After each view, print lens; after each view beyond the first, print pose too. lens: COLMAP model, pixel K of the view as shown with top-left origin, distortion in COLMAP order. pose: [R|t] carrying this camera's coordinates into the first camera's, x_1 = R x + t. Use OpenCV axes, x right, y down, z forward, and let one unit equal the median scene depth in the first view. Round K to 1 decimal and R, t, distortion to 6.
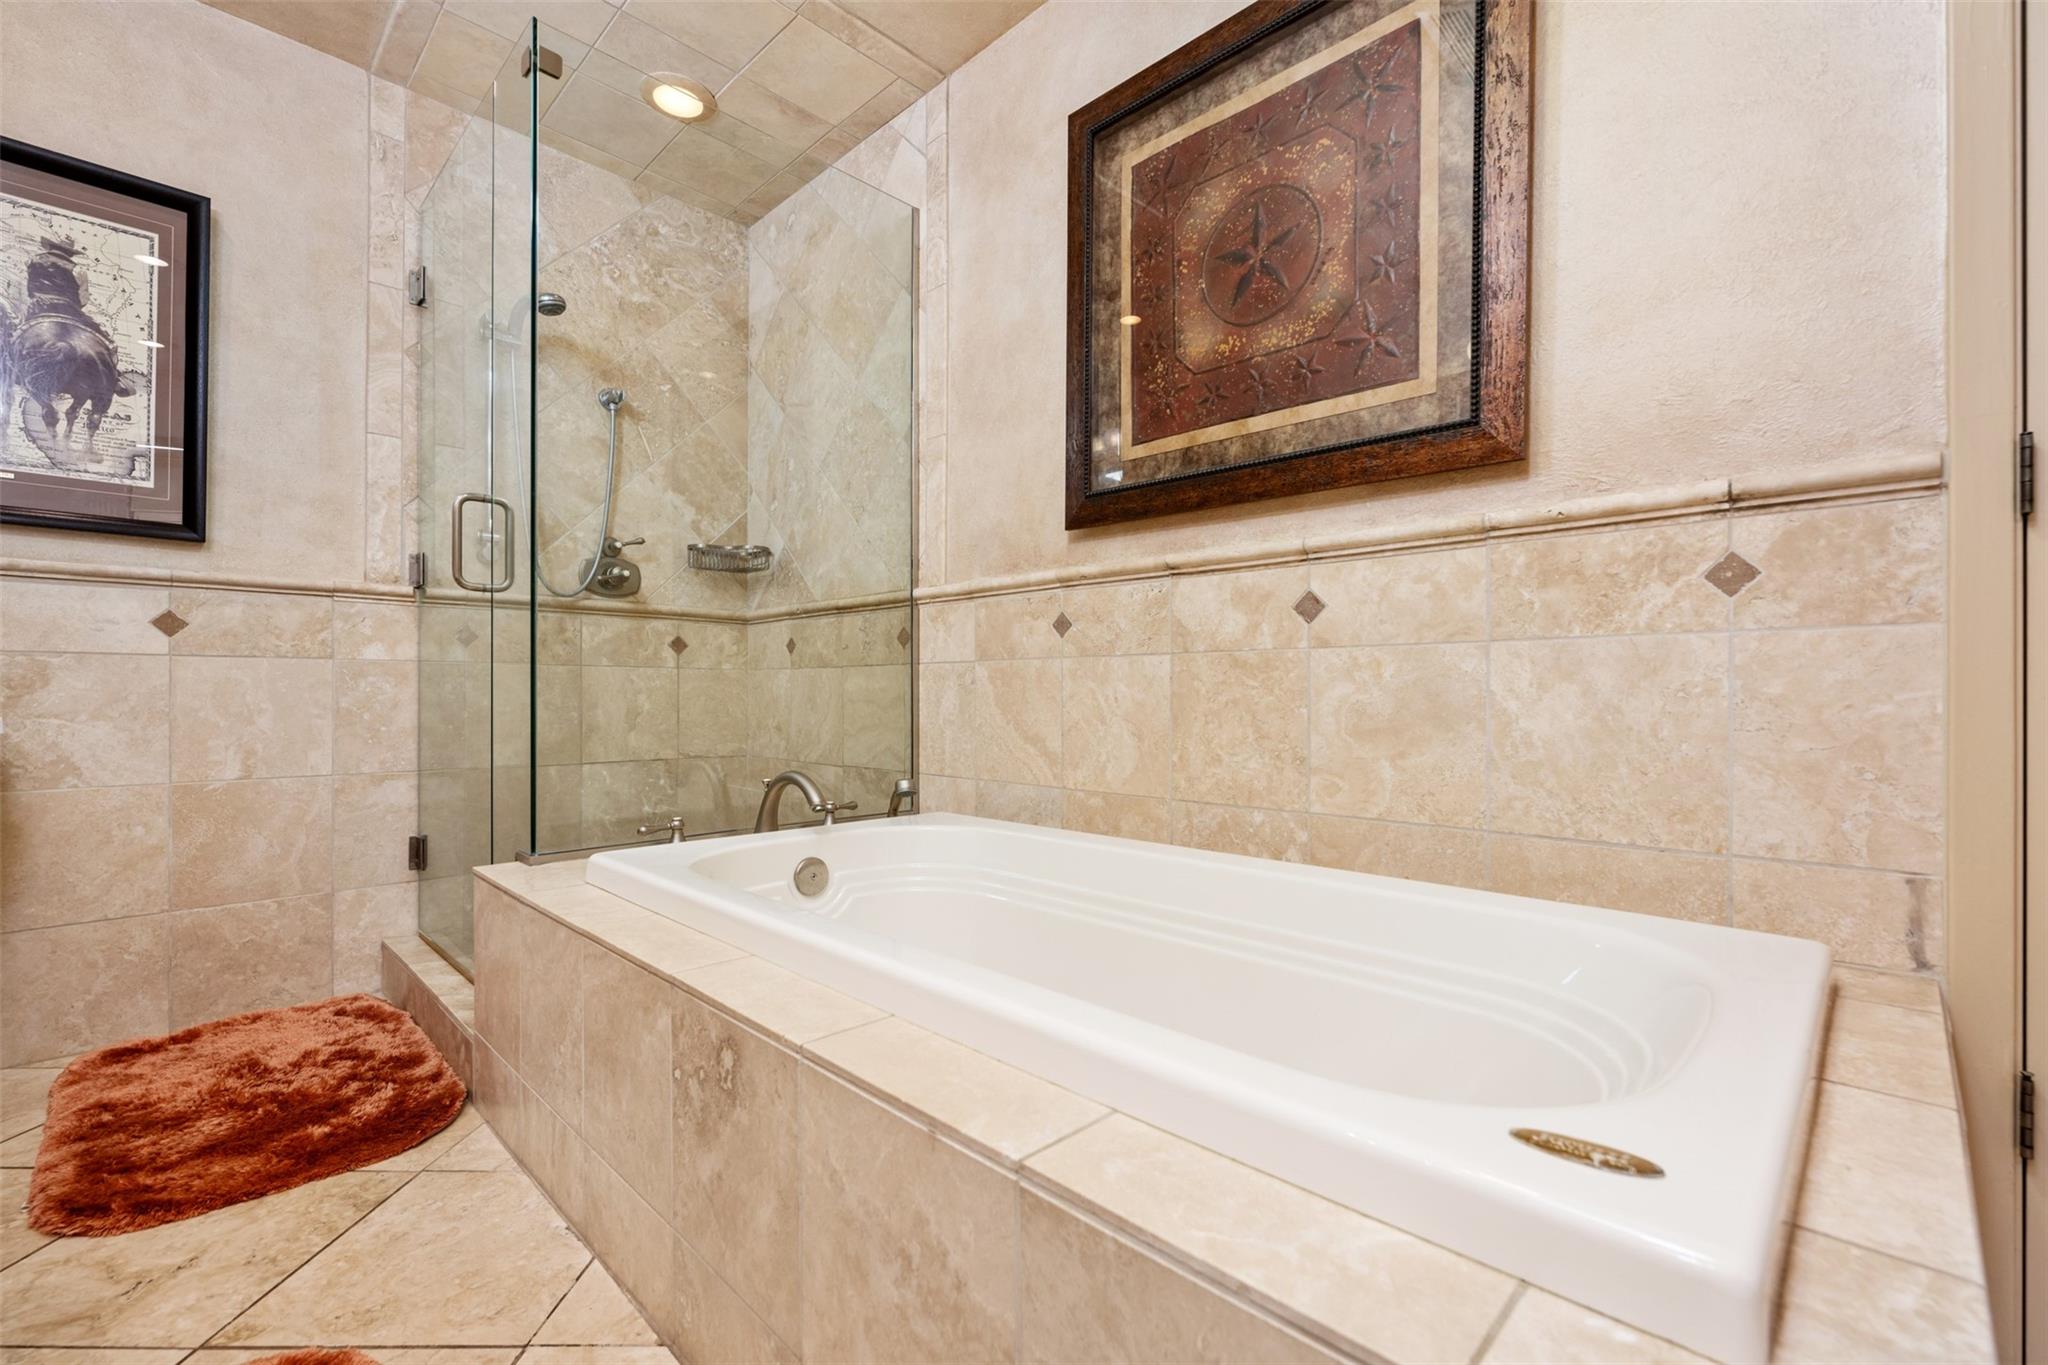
lens RADIAL K [[877.0, 0, 1023.5], [0, 877.0, 692.7], [0, 0, 1]] dist [-0.000802, 0.000039]
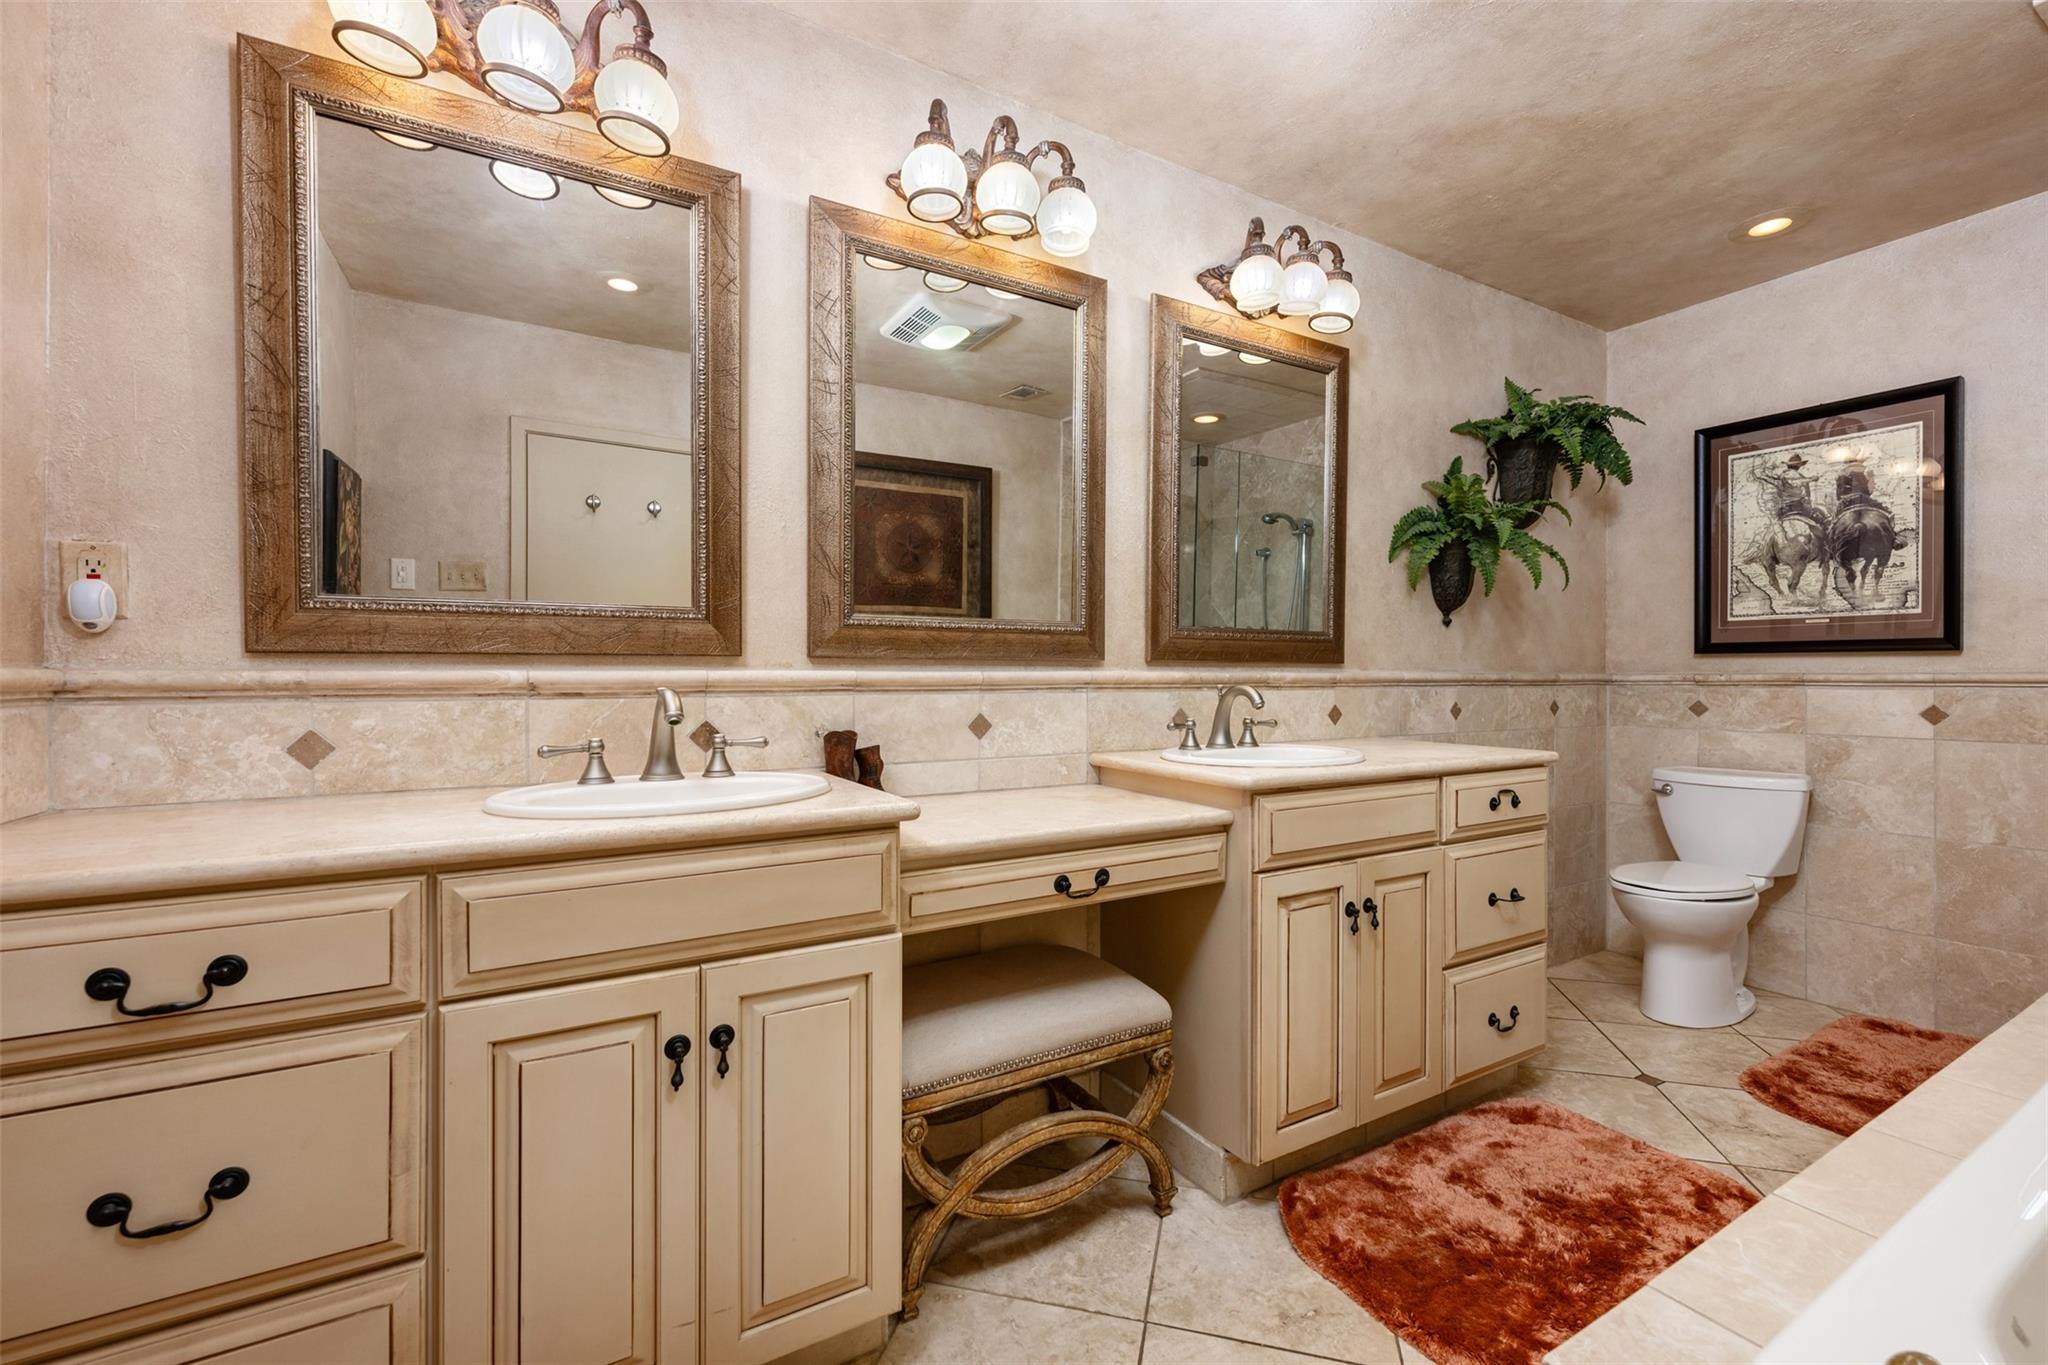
lens RADIAL K [[844.6, 0, 1017.9], [0, 844.6, 674.7], [0, 0, 1]] dist [-0.000444, -0.000084]
pose [[-0.269347, -0.005329, -0.963028, 0.638396], [0.002377, 0.999978, -0.006198, -0.143584], [0.963040, -0.003958, -0.269328, 0.030021]]
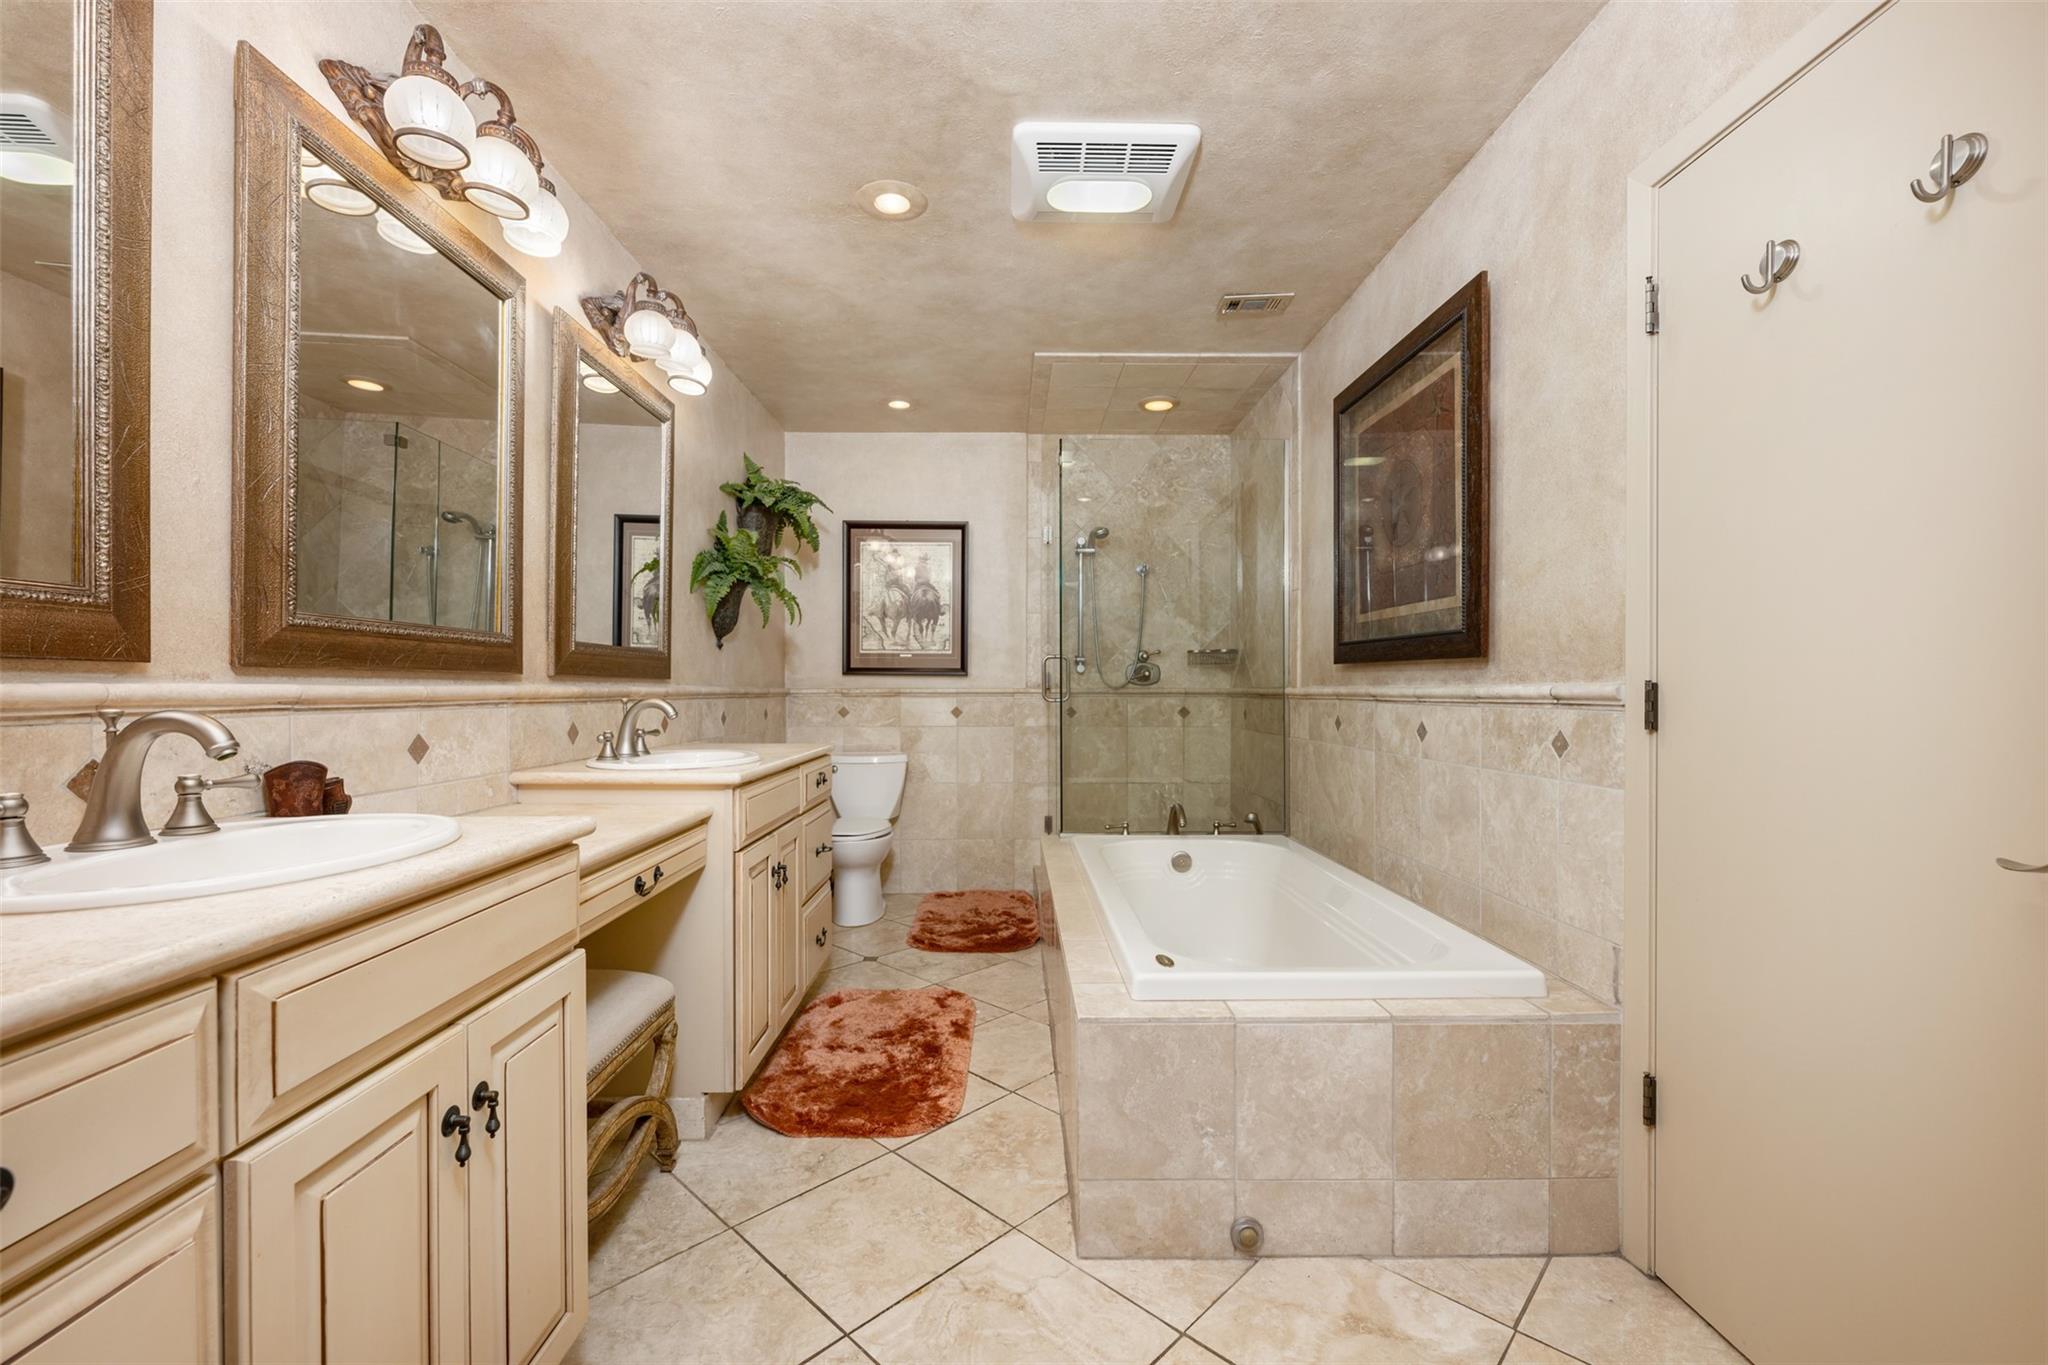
lens RADIAL K [[853.0, 0, 1015.7], [0, 853.0, 689.0], [0, 0, 1]] dist [-0.000666, -0.000264]
pose [[0.709290, -0.002866, -0.704911, 0.741491], [0.003658, 0.999993, -0.000385, -0.147540], [0.704907, -0.002306, 0.709296, -0.493627]]
